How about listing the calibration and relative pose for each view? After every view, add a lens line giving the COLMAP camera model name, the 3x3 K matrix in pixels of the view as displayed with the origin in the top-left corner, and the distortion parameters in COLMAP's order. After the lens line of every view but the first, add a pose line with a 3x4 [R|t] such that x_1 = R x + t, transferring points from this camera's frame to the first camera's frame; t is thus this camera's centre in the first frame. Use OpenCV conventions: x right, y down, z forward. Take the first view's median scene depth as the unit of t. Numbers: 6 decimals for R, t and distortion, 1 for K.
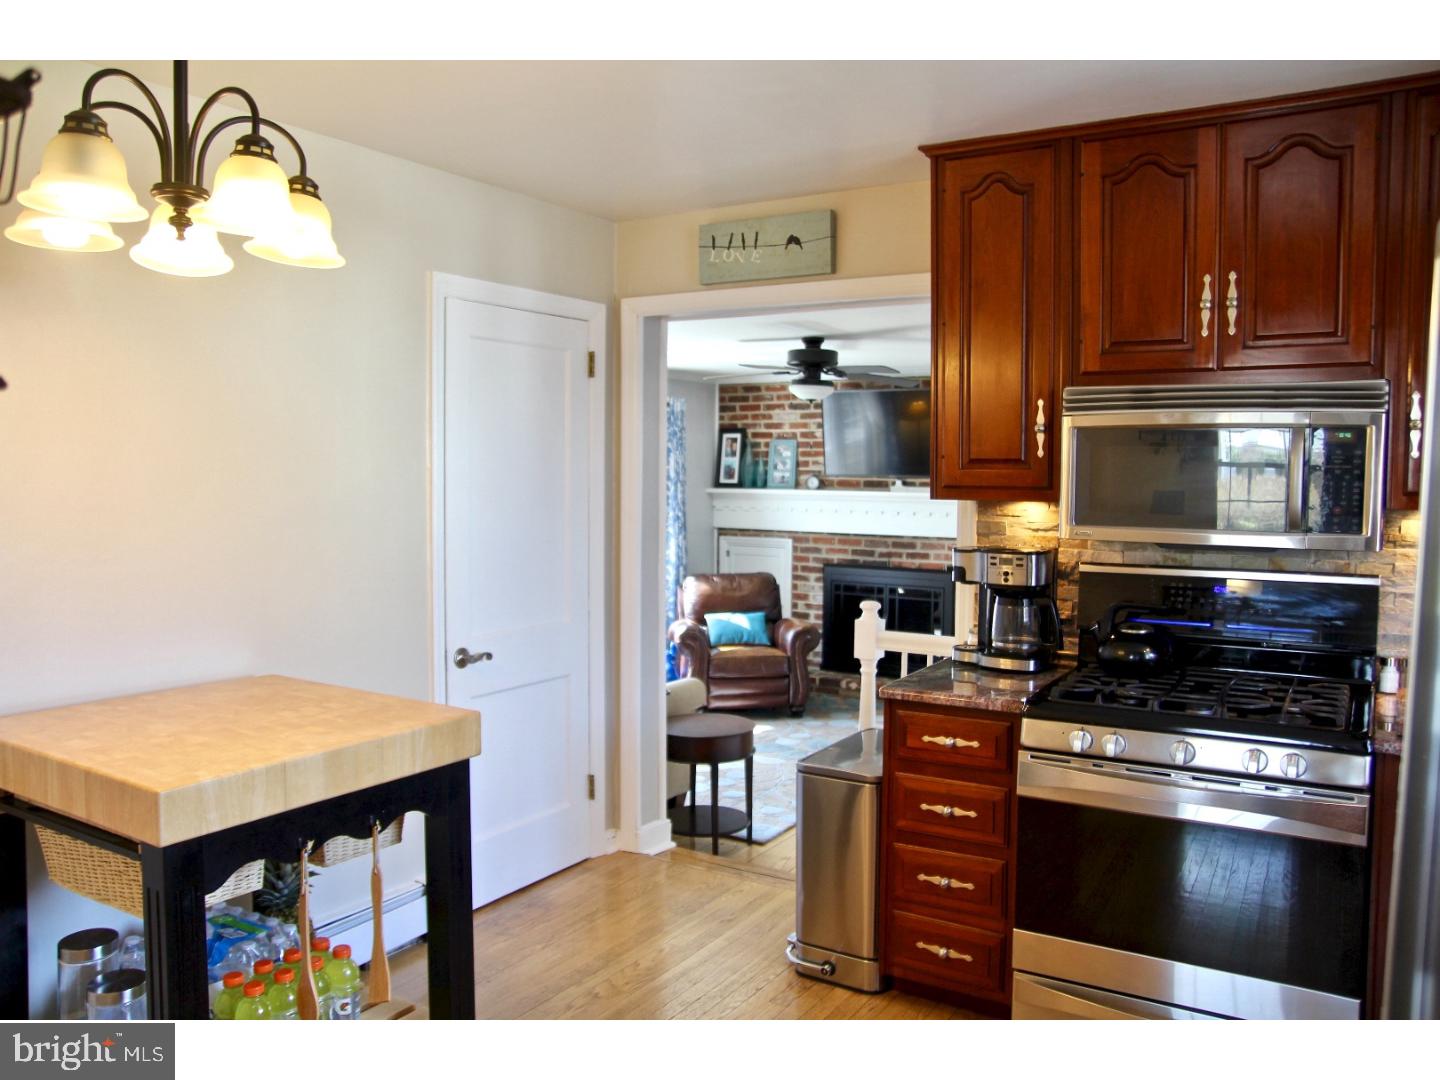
lens RADIAL K [[1116.5, 0, 719.7], [0, 1116.5, 531.5], [0, 0, 1]] dist [-0.125498, 0.108805]
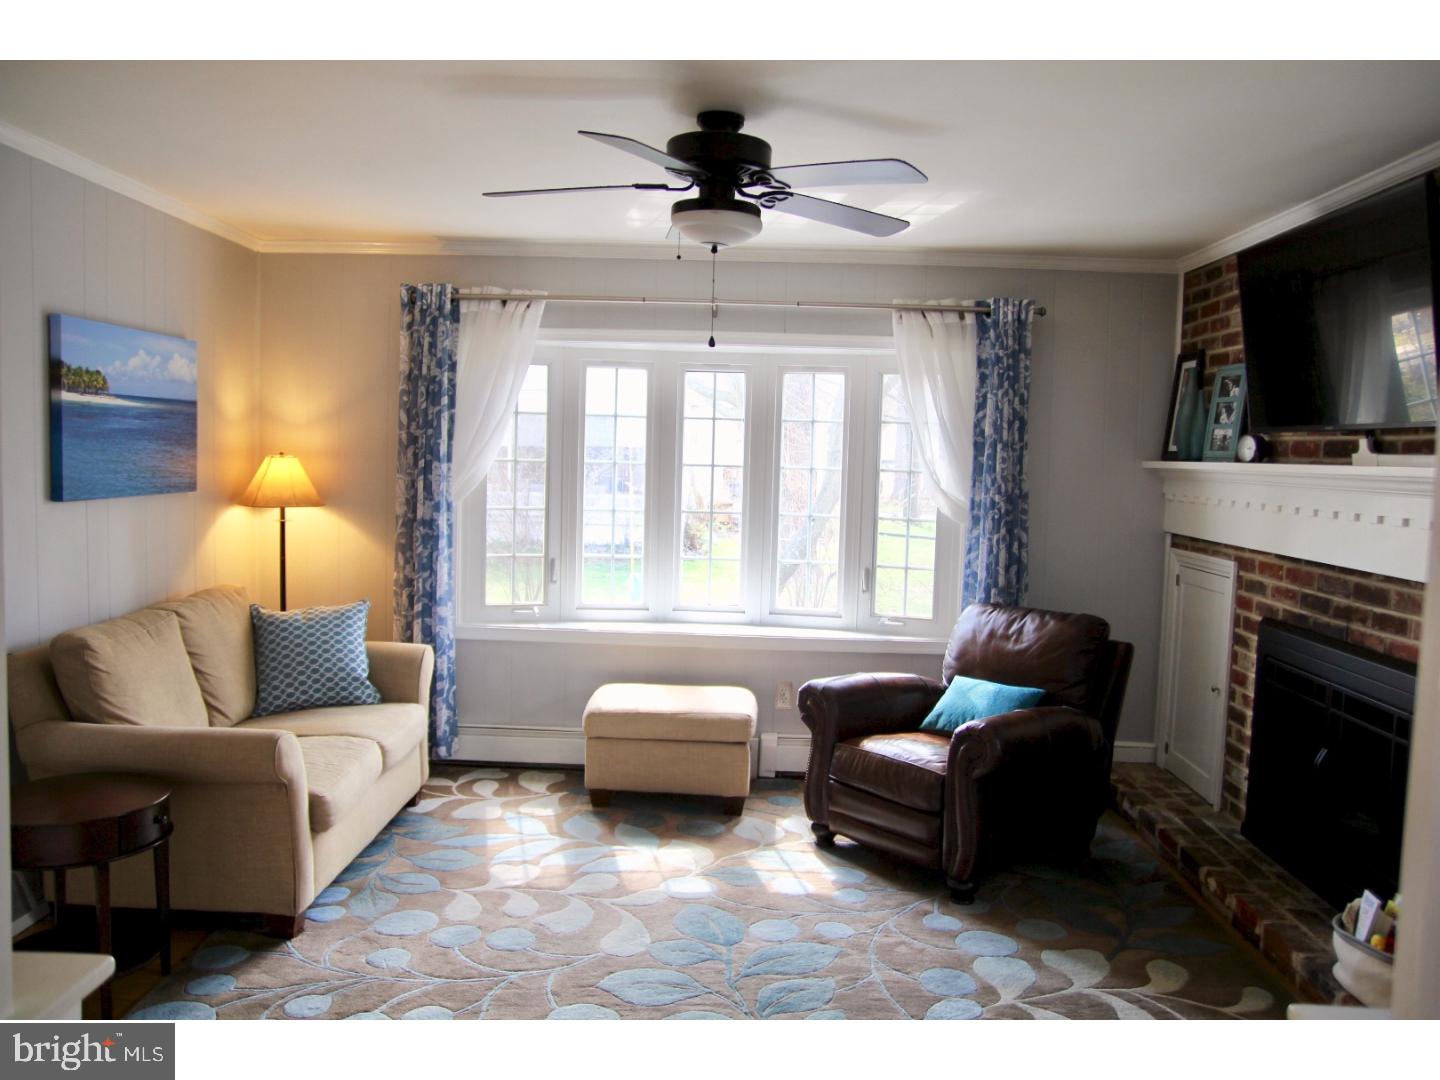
lens RADIAL K [[1116.5, 0, 719.7], [0, 1116.5, 531.5], [0, 0, 1]] dist [-0.125498, 0.108805]
pose [[0.508732, 0.066175, -0.858378, 0.375325], [-0.070272, 0.996906, 0.035207, -0.008084], [0.858052, 0.042409, 0.511808, 0.563467]]
